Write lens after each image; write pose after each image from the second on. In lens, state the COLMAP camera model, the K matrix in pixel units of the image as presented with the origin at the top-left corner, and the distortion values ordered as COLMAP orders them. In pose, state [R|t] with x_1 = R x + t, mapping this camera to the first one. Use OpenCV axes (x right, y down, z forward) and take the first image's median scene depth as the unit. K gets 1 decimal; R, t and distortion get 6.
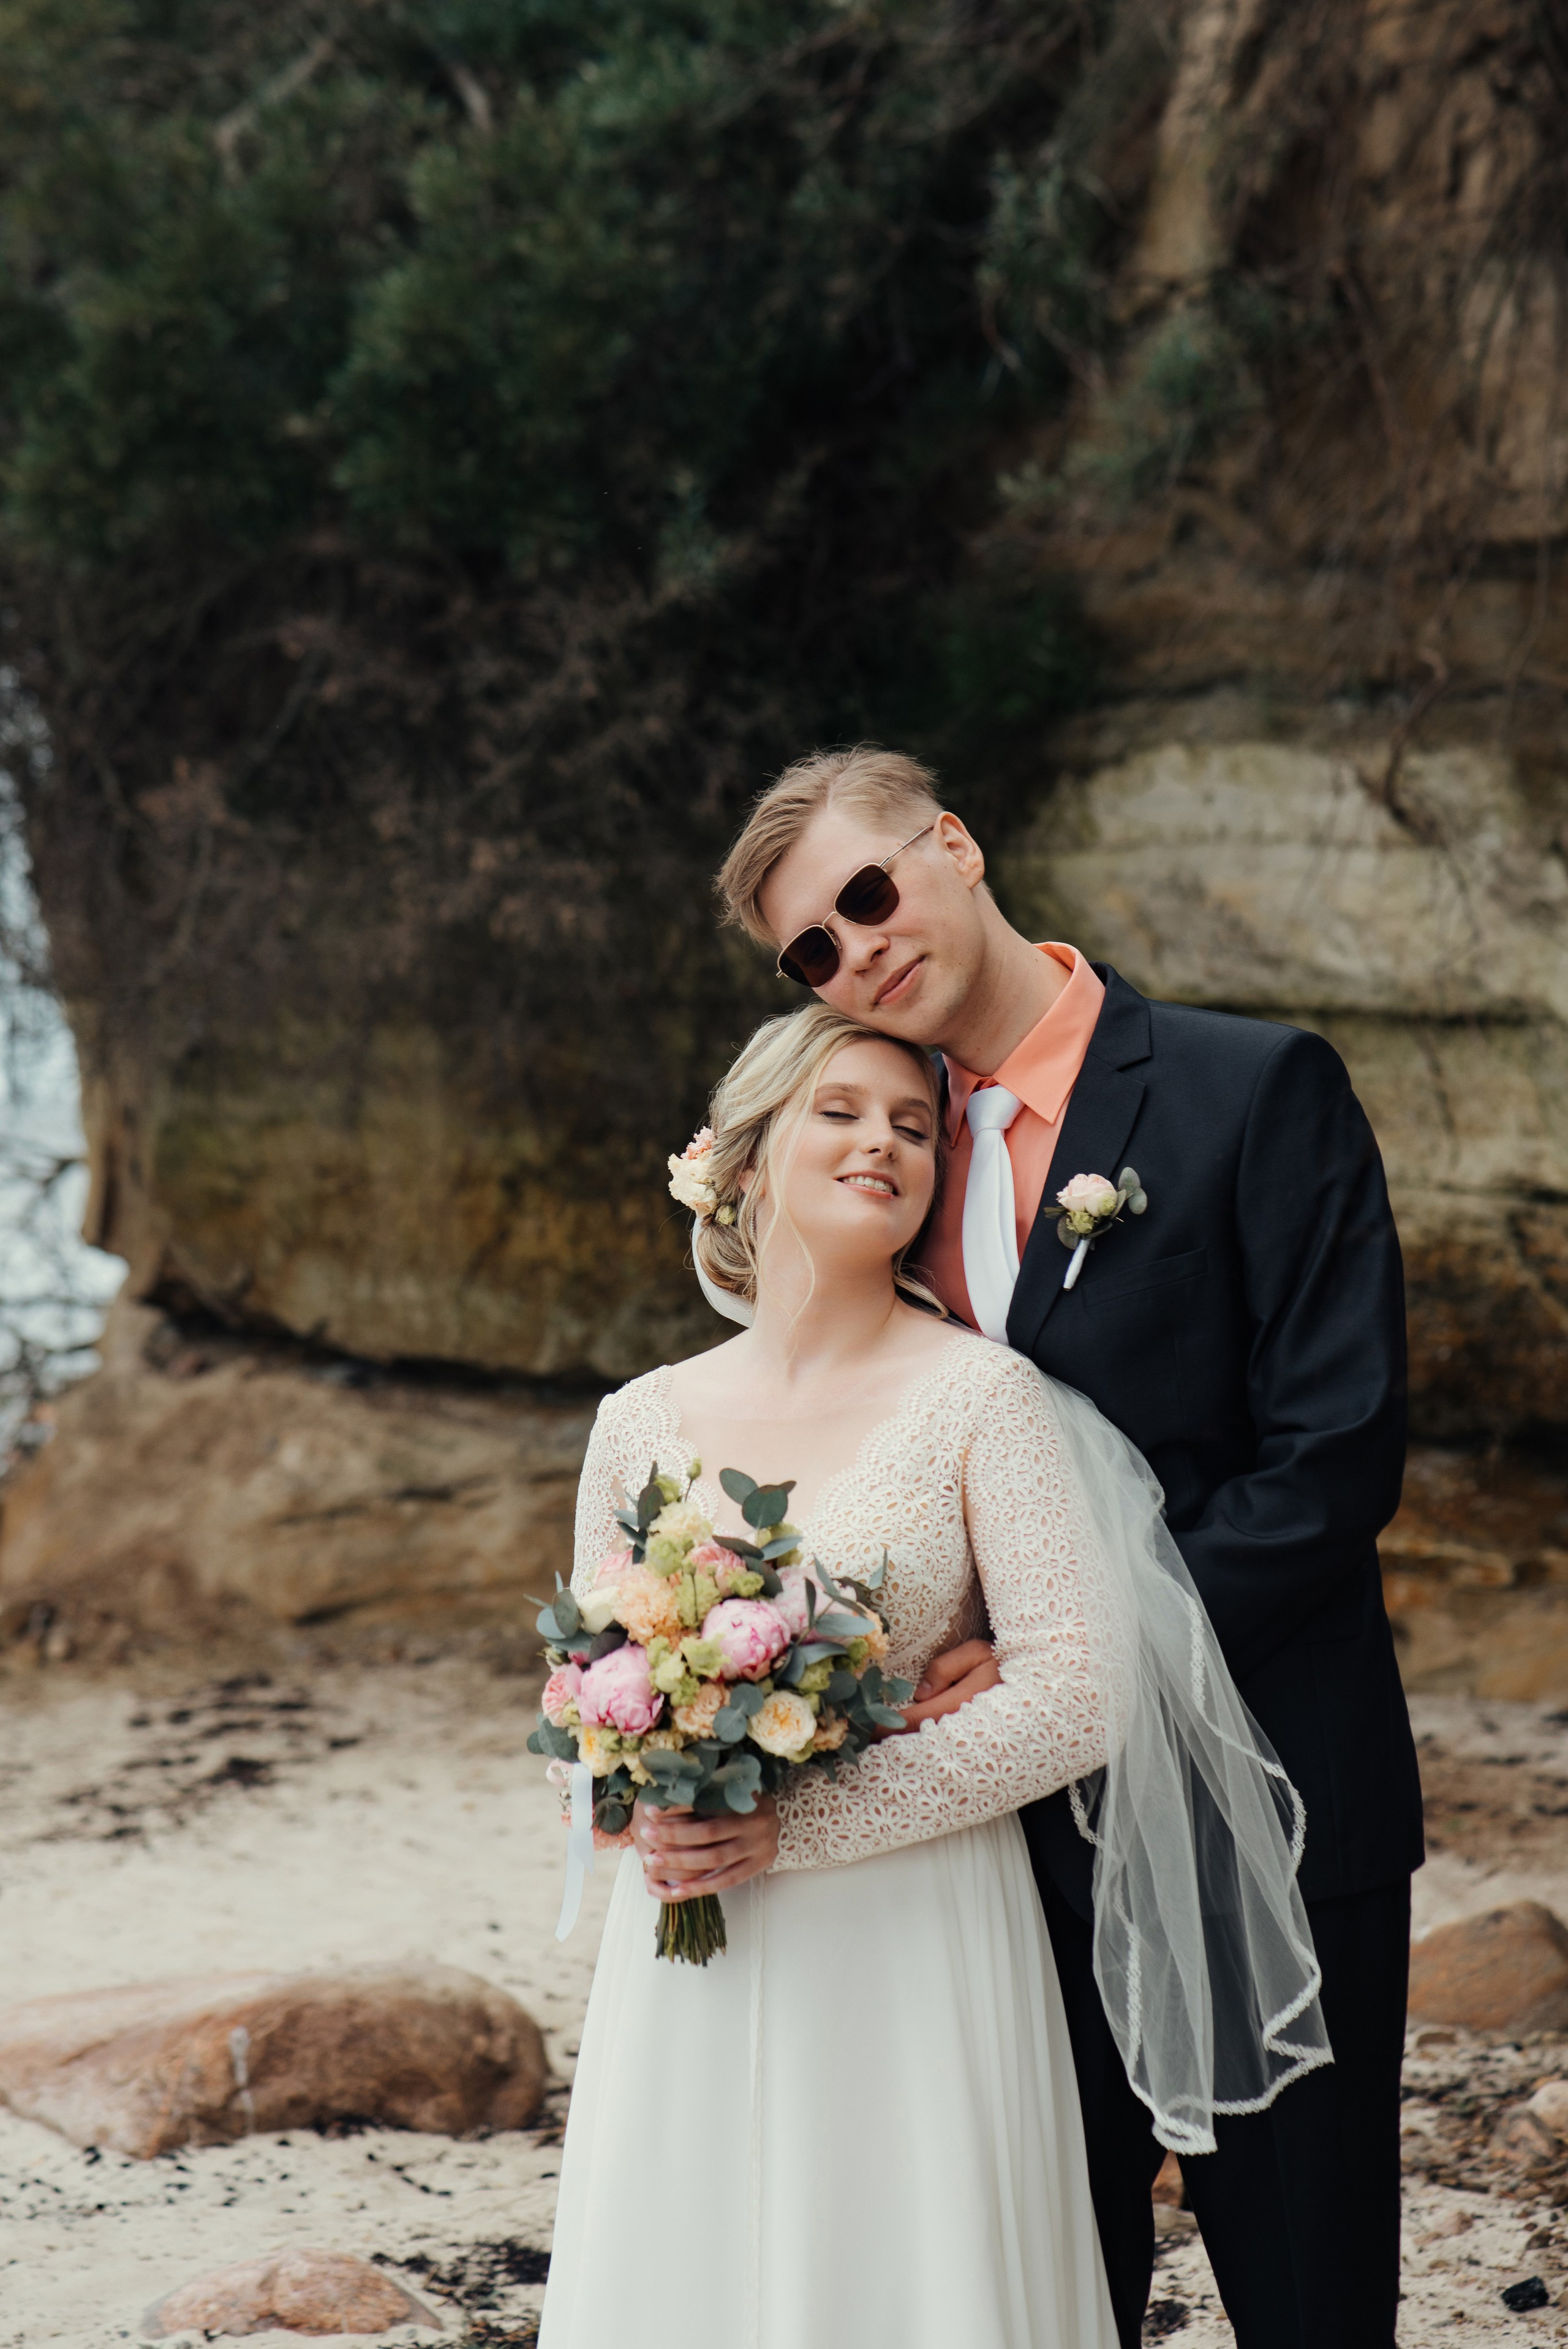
lens RADIAL K [[5775.8, 0, 784.2], [0, 5775.8, 1299.8], [0, 0, 1]] dist [0.056737, 0.000000]
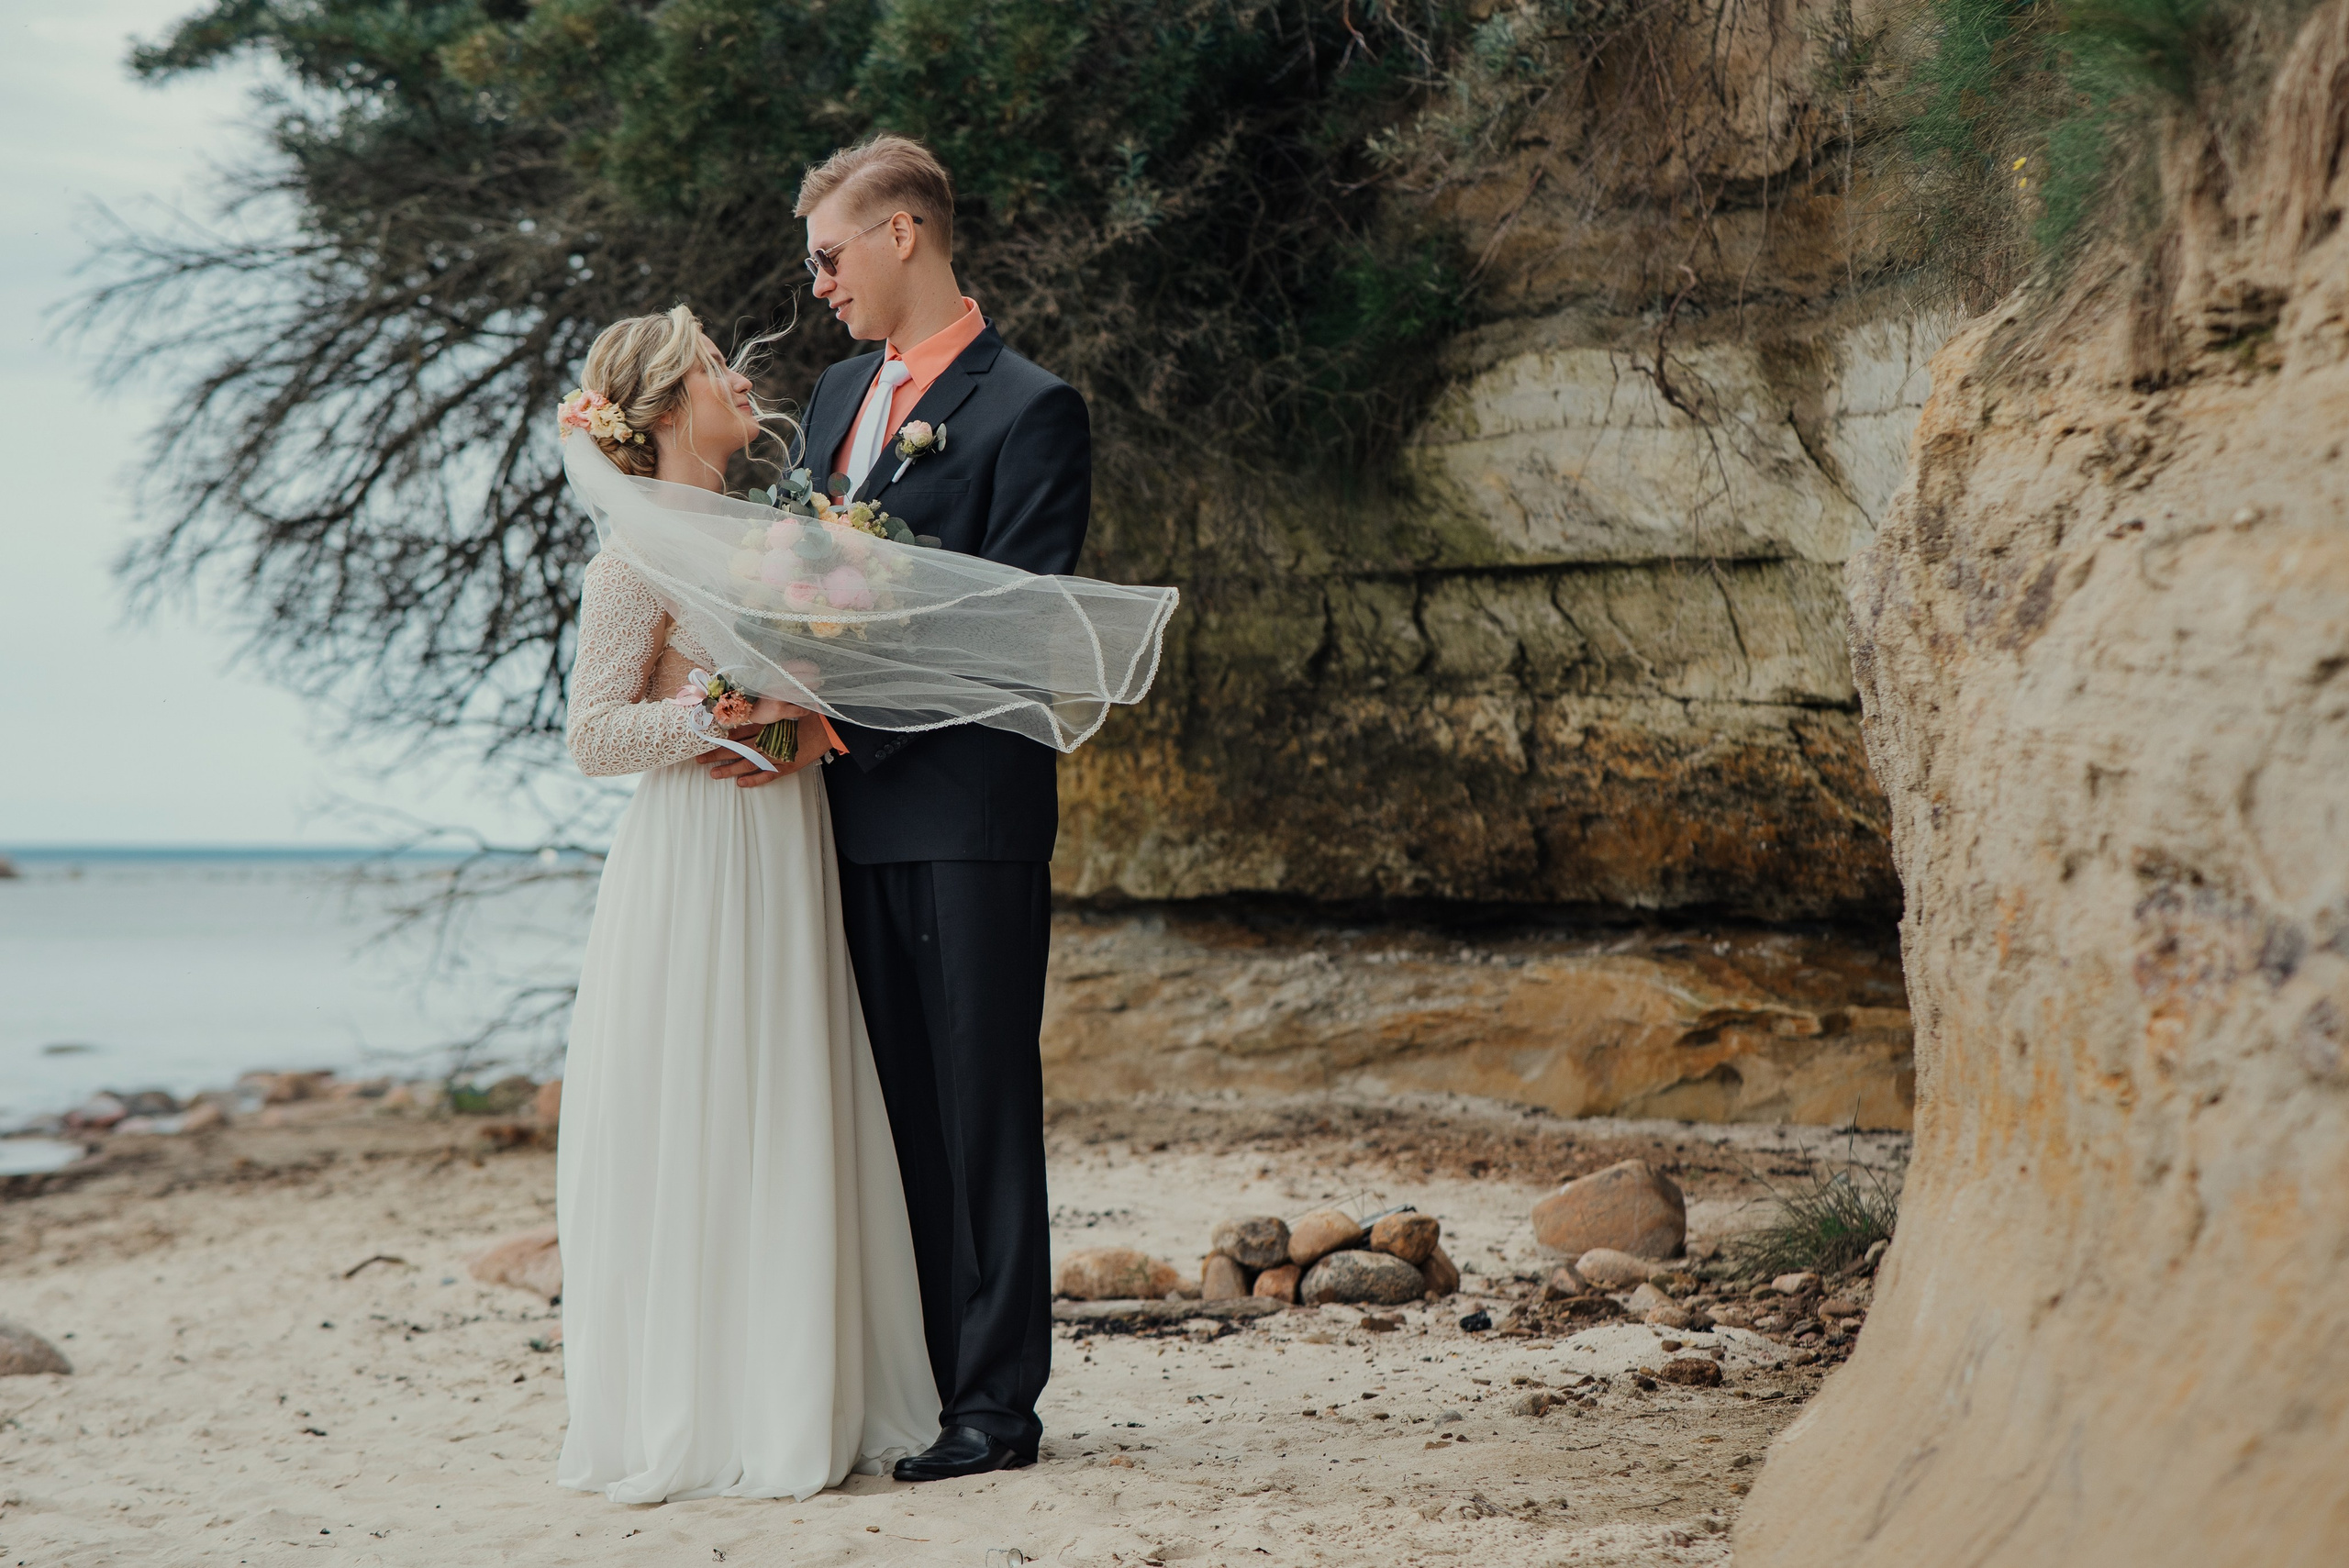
lens RADIAL K [[5775.6, 0, 1184.1], [0, 5775.6, 804.0], [0, 0, 1]] dist [0.056737, 0.000000]
pose [[0.996434, -0.002935, -0.084321, 0.099995], [-0.001100, 0.998858, -0.047768, 0.062600], [0.084365, 0.047690, 0.995293, -0.252094]]
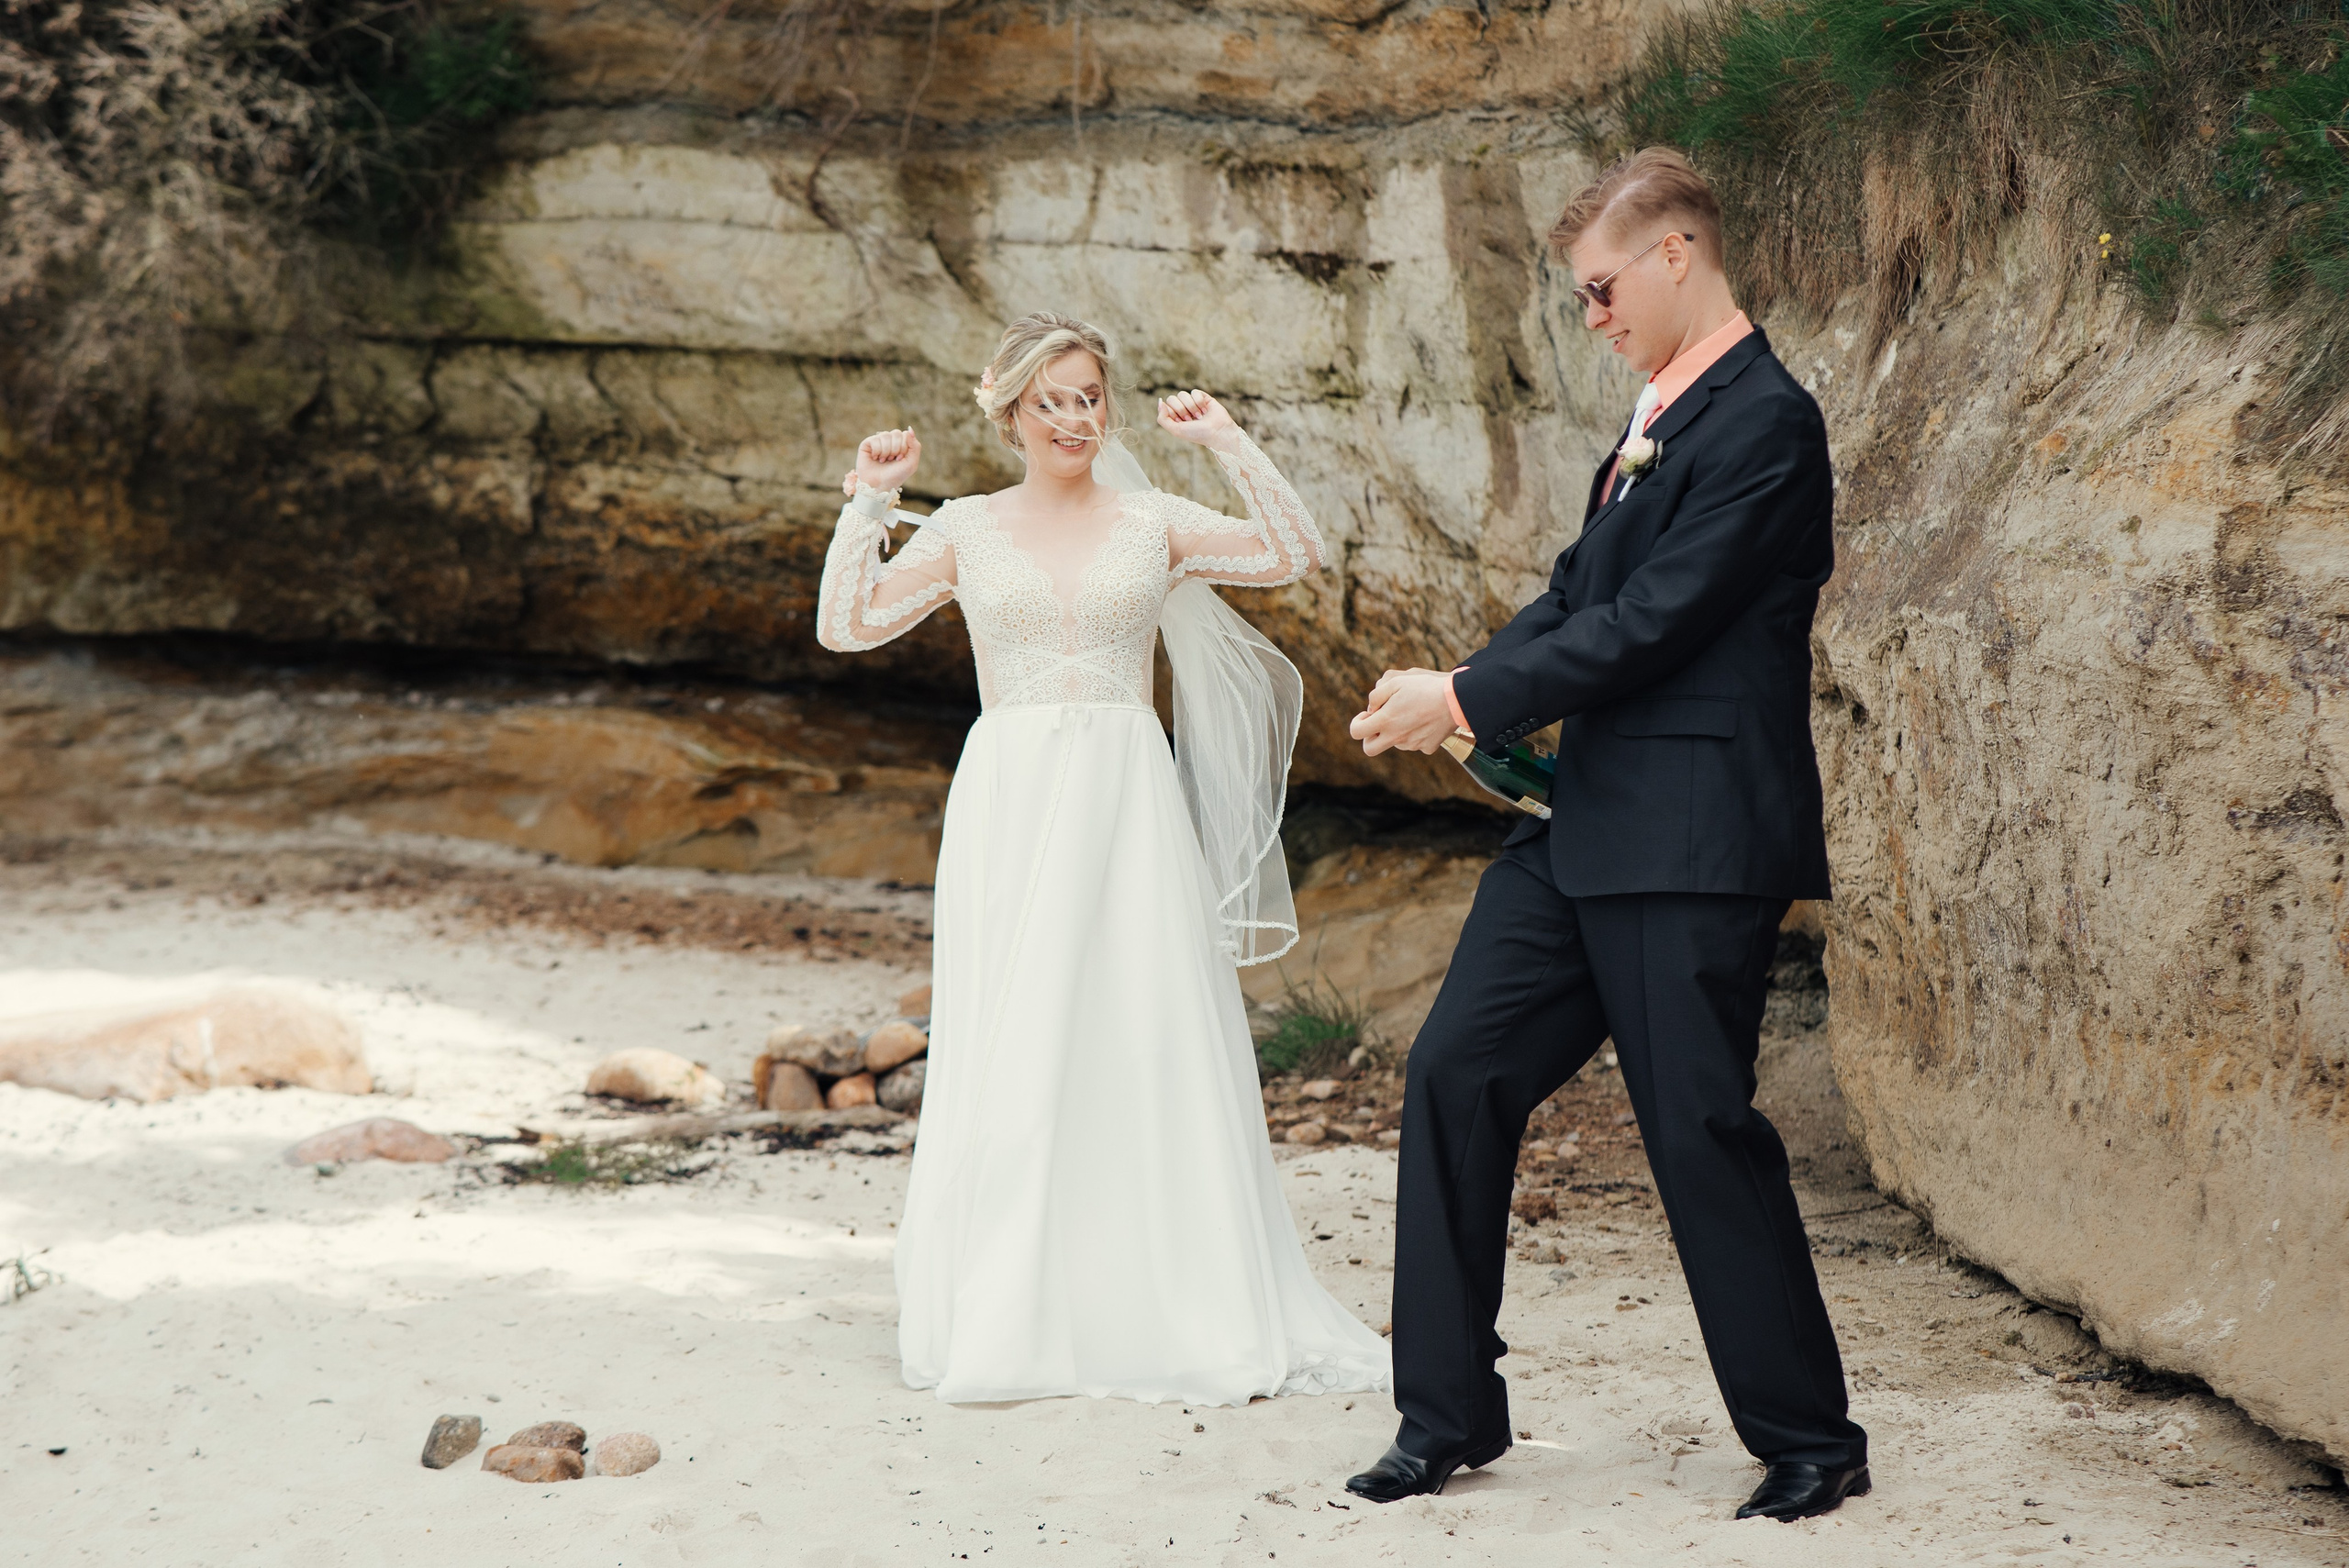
lens RADIAL K [[5775.6, 0, 1274.1], [0, 5775.6, 921.8], [0, 0, 1]] dist [0.056737, 0.000000]
pose [[0.956982, 0.004718, 0.290110, -0.171875], [-0.017202, 0.999032, 0.040498, 0.025121], [-0.289638, -0.043747, 0.956136, -0.314541]]
